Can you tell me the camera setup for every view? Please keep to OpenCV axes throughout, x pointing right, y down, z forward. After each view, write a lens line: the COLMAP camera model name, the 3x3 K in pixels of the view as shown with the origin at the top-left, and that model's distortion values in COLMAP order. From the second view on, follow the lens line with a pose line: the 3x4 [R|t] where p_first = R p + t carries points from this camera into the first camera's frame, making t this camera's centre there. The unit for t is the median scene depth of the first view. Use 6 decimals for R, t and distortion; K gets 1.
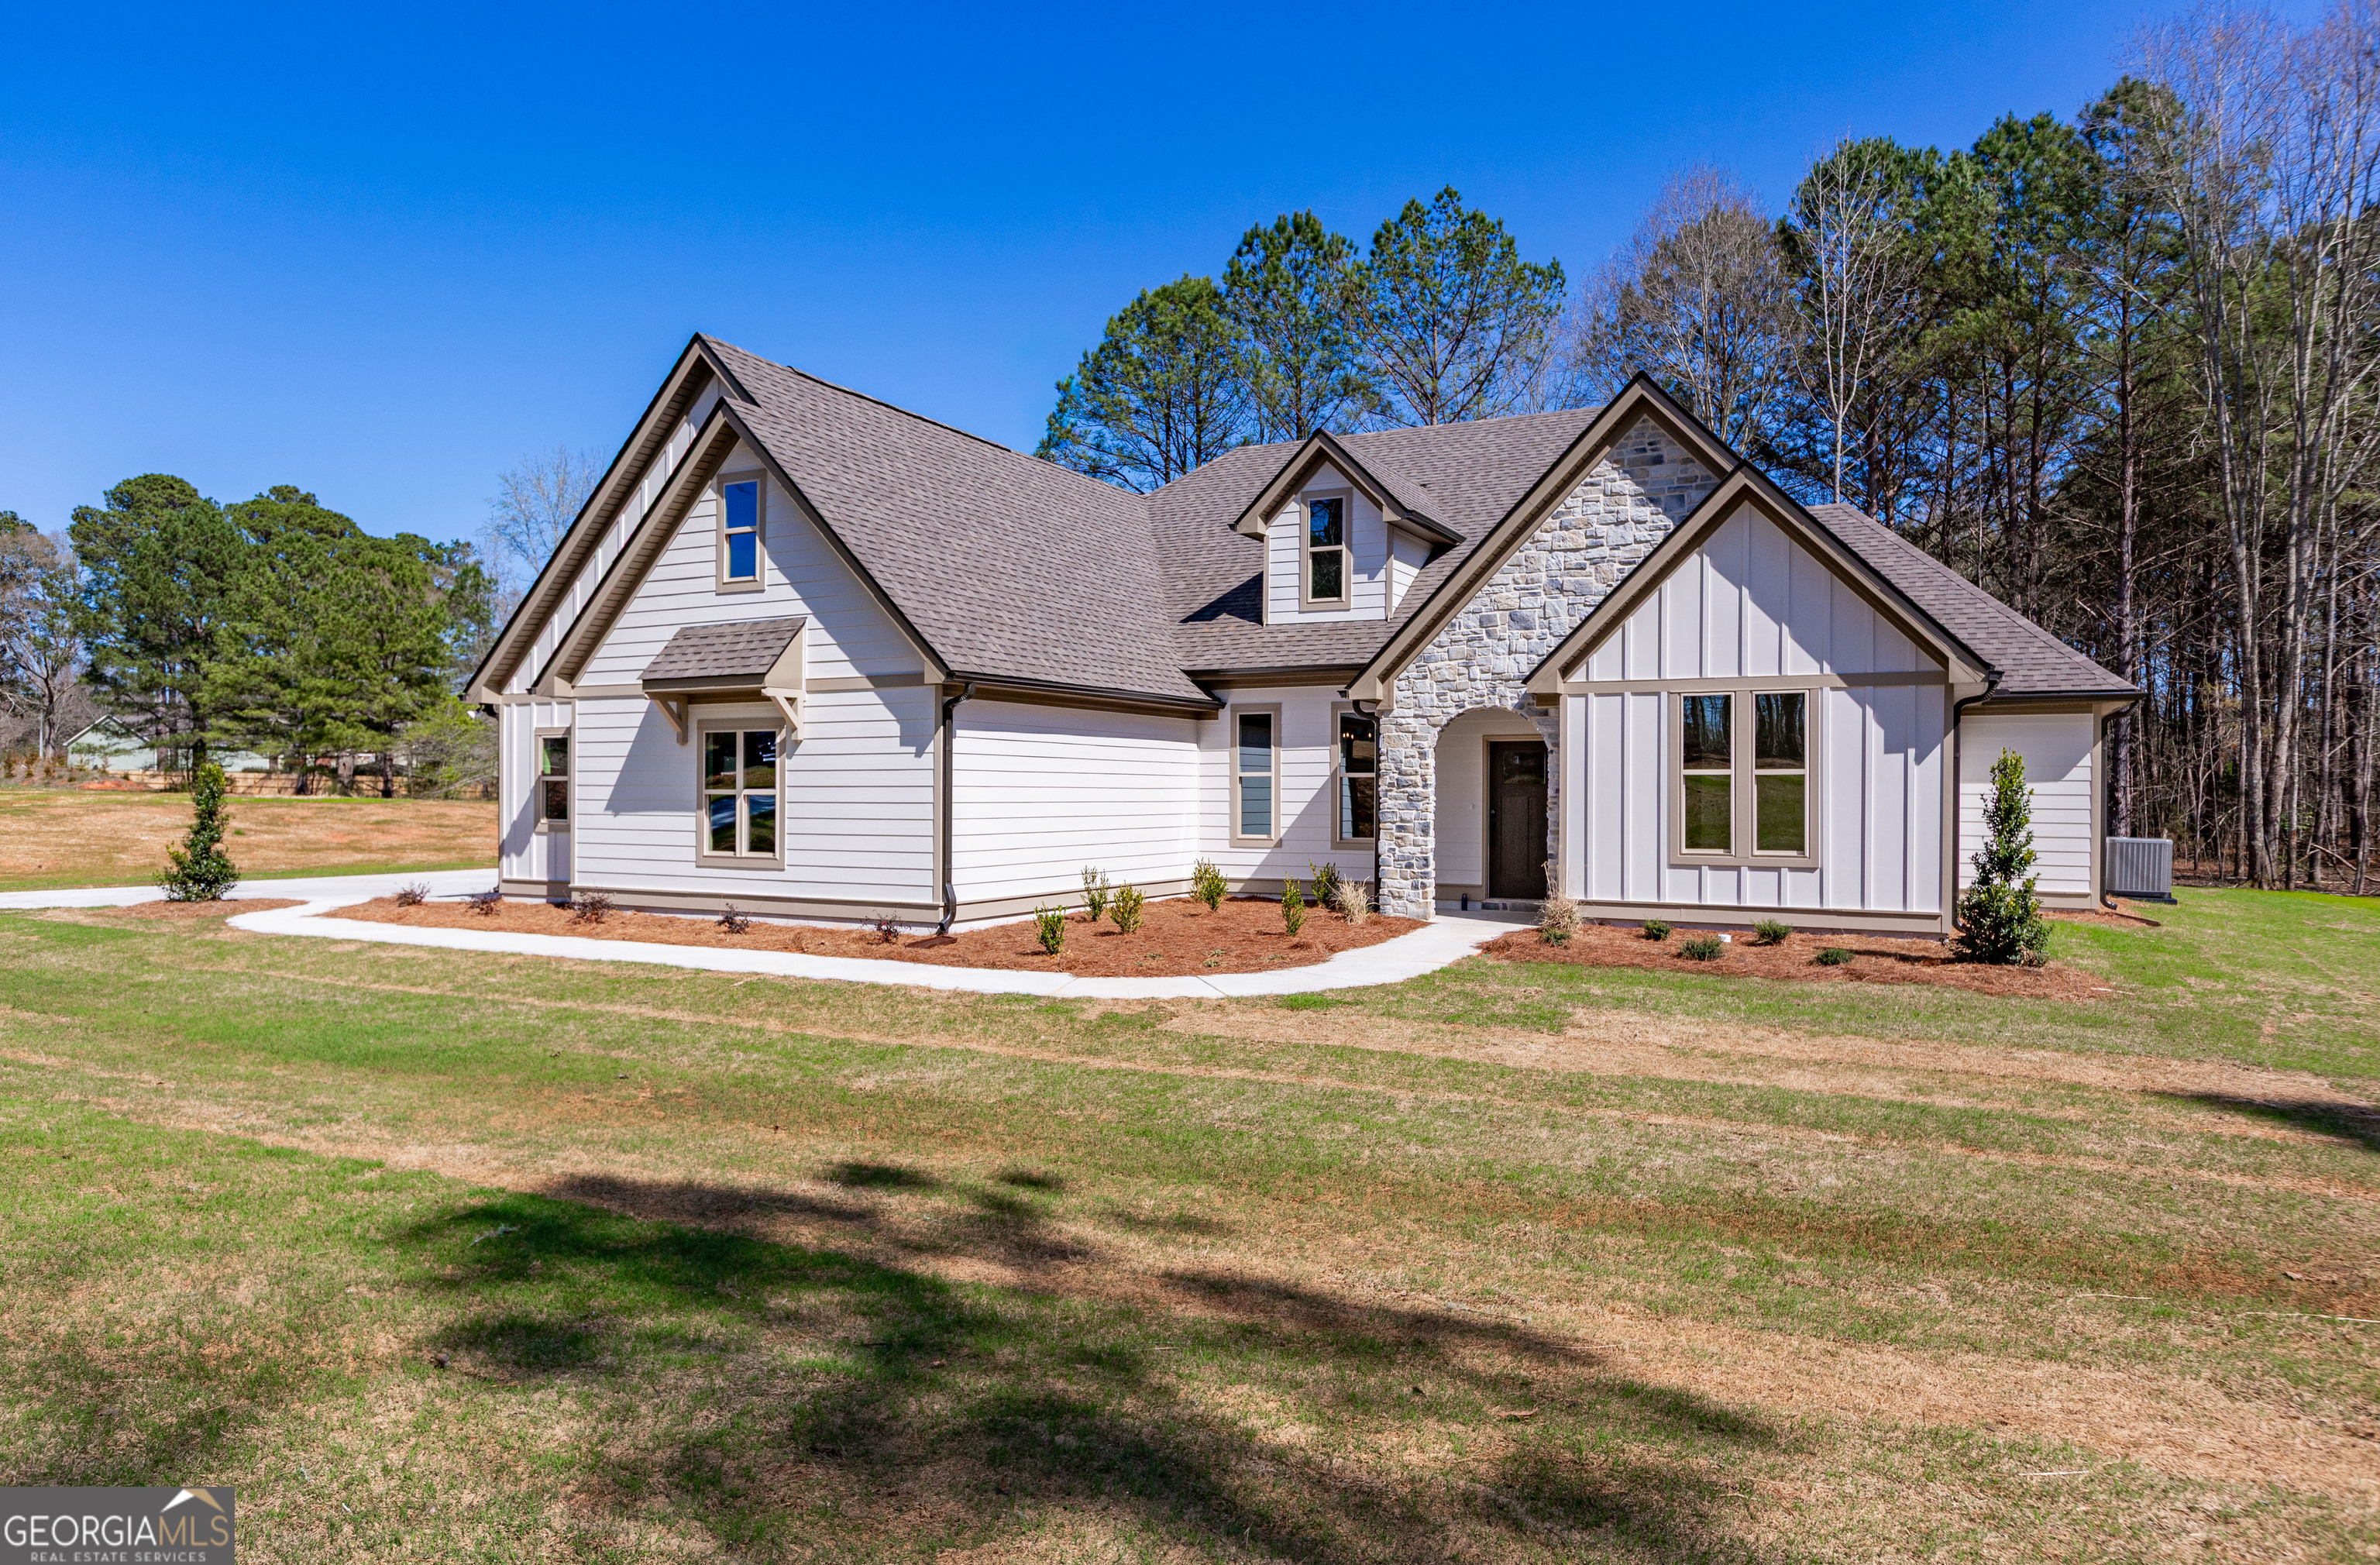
lens RADIAL K [[1459.8, 0, 1176.4], [0, 1459.8, 792.1], [0, 0, 1]] dist [0.004233, -0.004545]
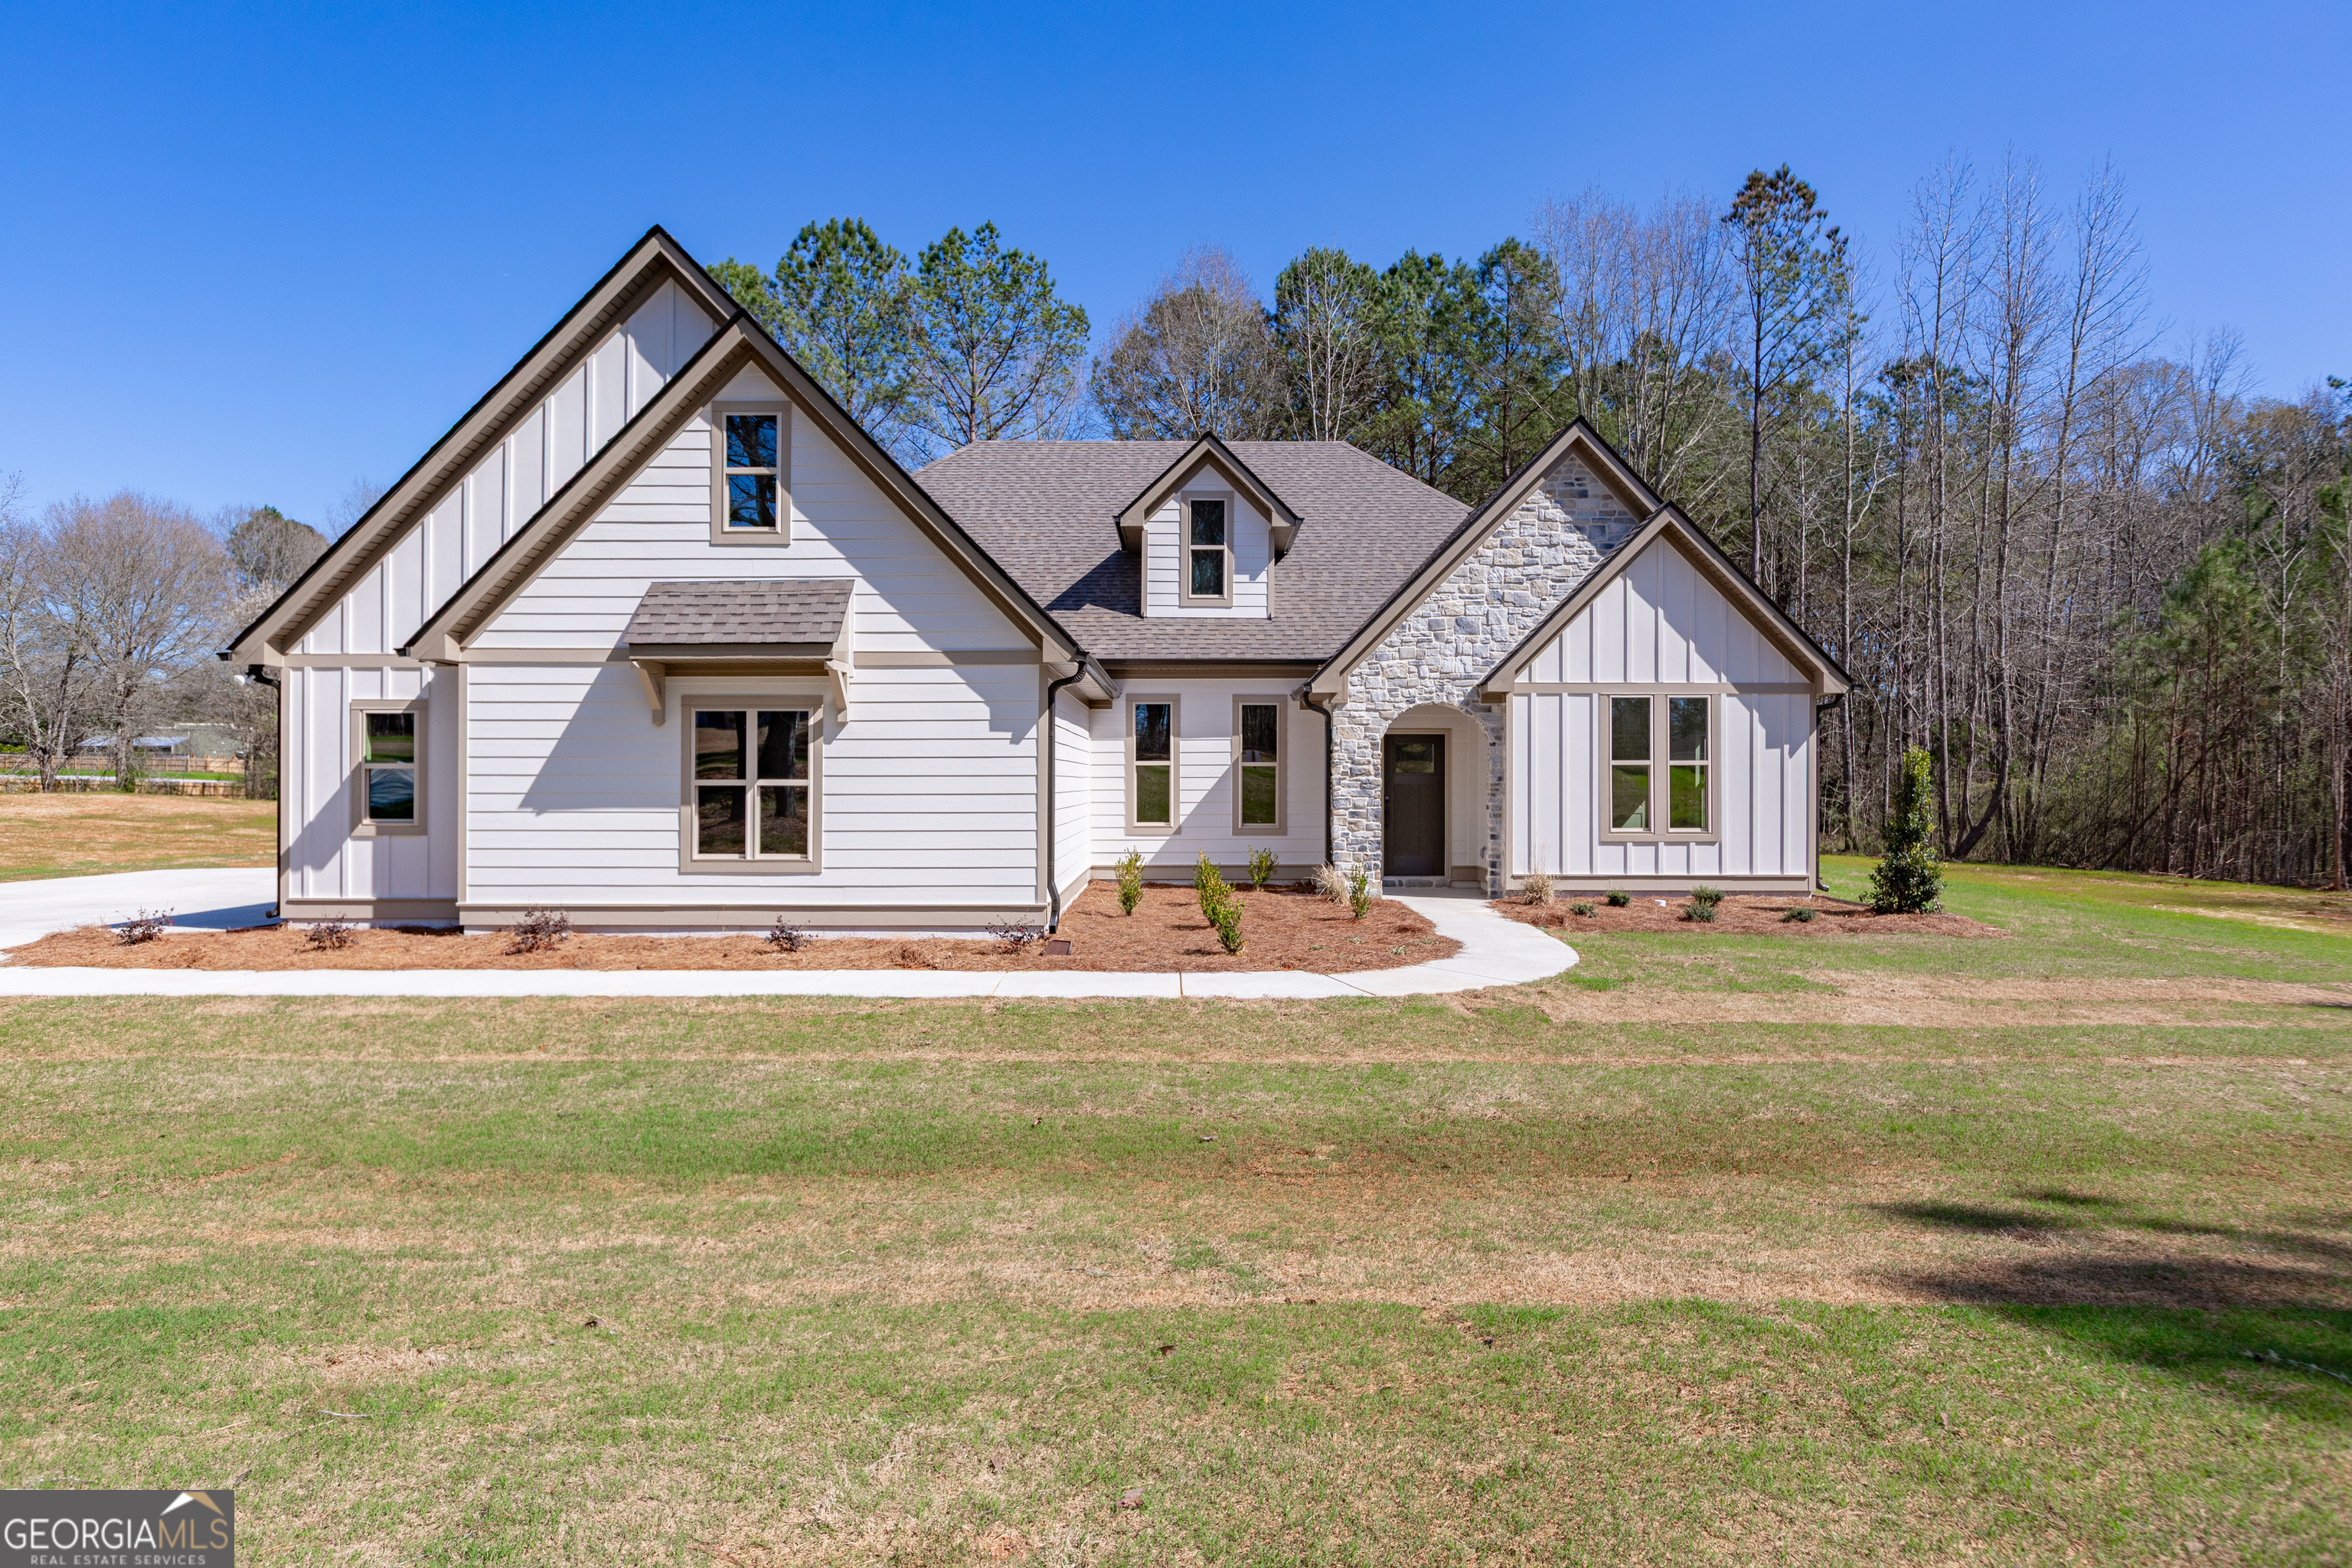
lens RADIAL K [[1313.3, 0, 1174.3], [0, 1313.3, 777.1], [0, 0, 1]] dist [0.007484, 0.001190]
pose [[0.886912, -0.001846, 0.461934, -0.426154], [0.002999, 0.999994, -0.001763, -0.001197], [-0.461928, 0.002949, 0.886913, 0.214506]]
